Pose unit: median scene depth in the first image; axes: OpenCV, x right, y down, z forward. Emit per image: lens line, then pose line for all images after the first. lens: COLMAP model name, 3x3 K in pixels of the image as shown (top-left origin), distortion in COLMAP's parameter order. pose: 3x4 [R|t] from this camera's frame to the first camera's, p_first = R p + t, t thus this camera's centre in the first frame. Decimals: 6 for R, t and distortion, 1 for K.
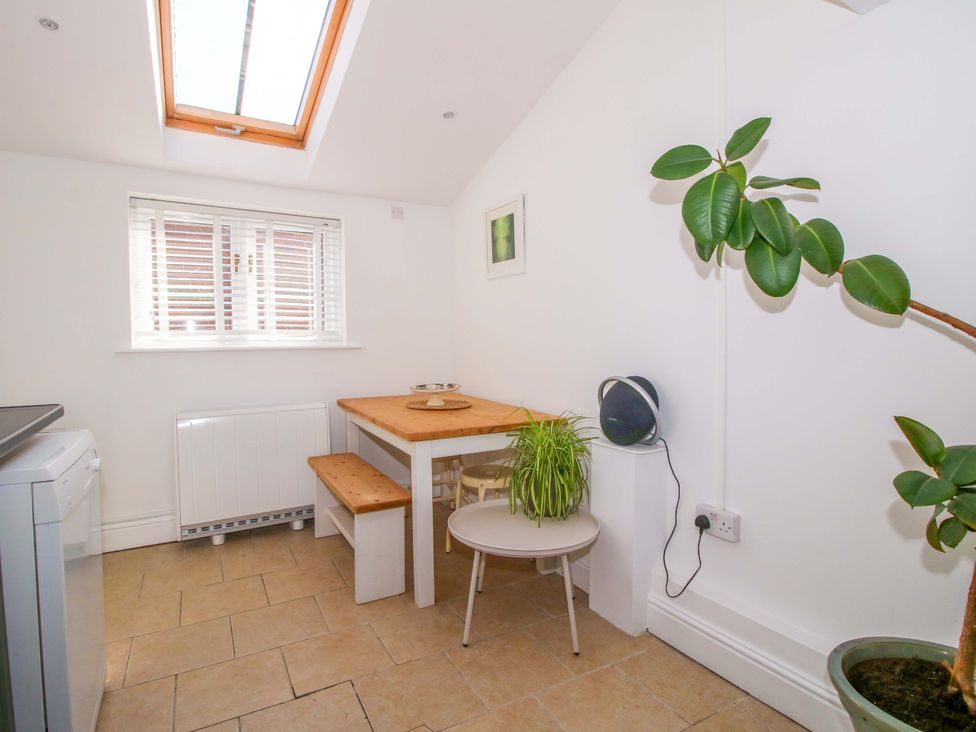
lens RADIAL K [[504.5, 0, 482.7], [0, 504.5, 356.5], [0, 0, 1]] dist [0.000075, -0.015350]
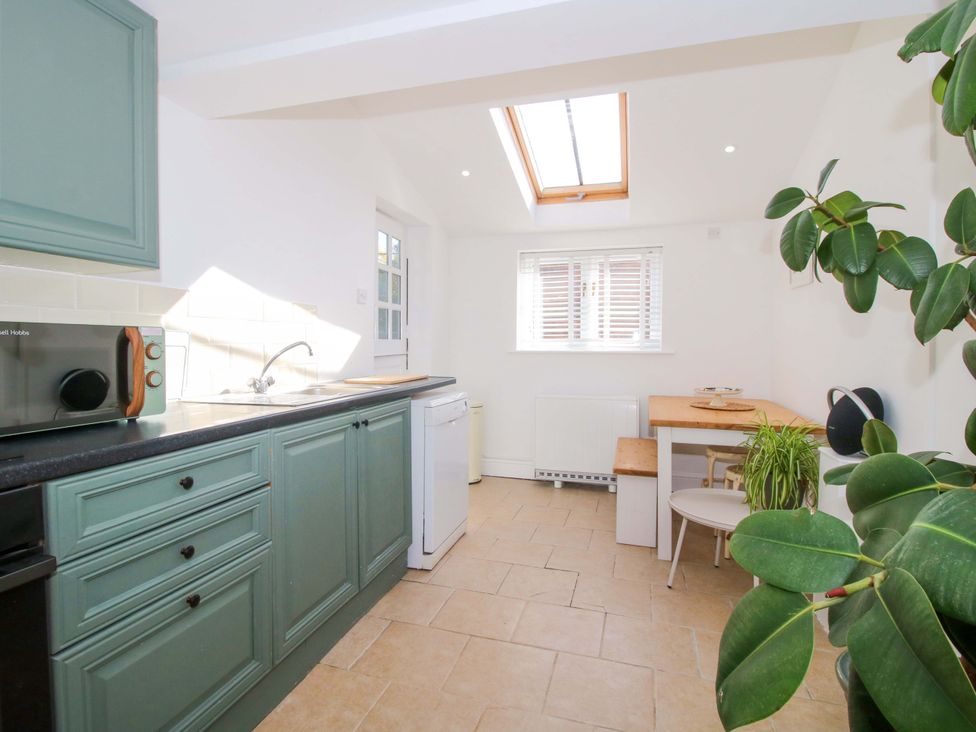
lens RADIAL K [[504.5, 0, 482.7], [0, 504.5, 356.5], [0, 0, 1]] dist [0.000075, -0.015350]
pose [[0.687171, 0.027145, -0.725989, 0.346170], [-0.038131, 0.999272, 0.001271, 0.005222], [0.725495, 0.026810, 0.687705, -0.147787]]
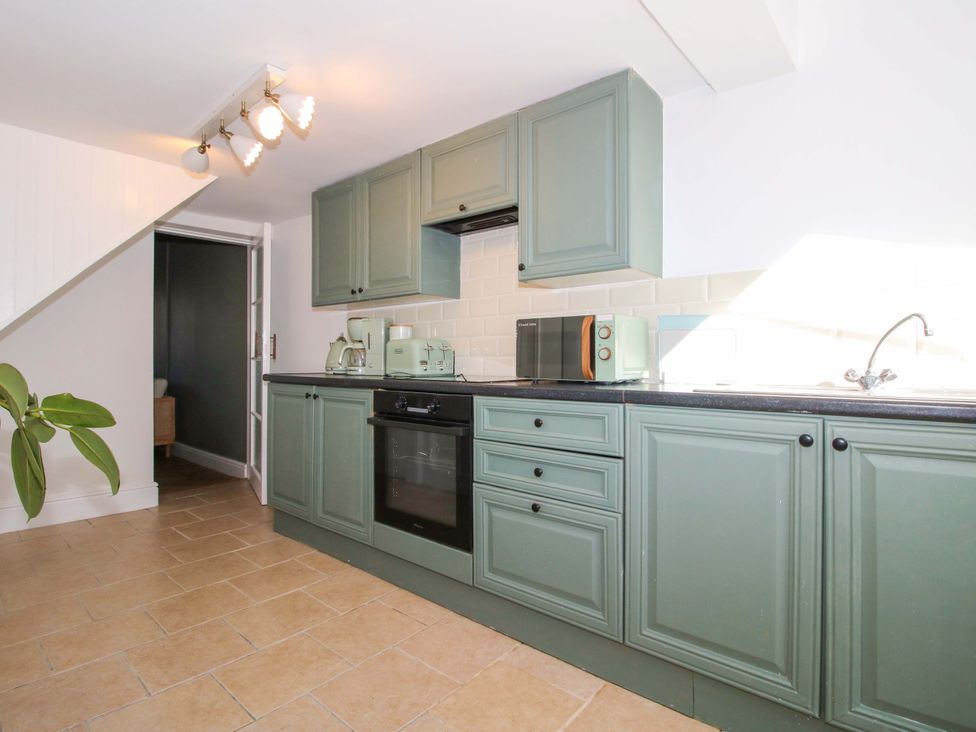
lens RADIAL K [[504.5, 0, 482.7], [0, 504.5, 356.5], [0, 0, 1]] dist [0.000075, -0.015350]
pose [[-0.942229, 0.009167, -0.334843, 0.140835], [-0.004821, 0.999151, 0.040919, 0.017452], [0.334934, 0.040169, -0.941385, 0.486016]]
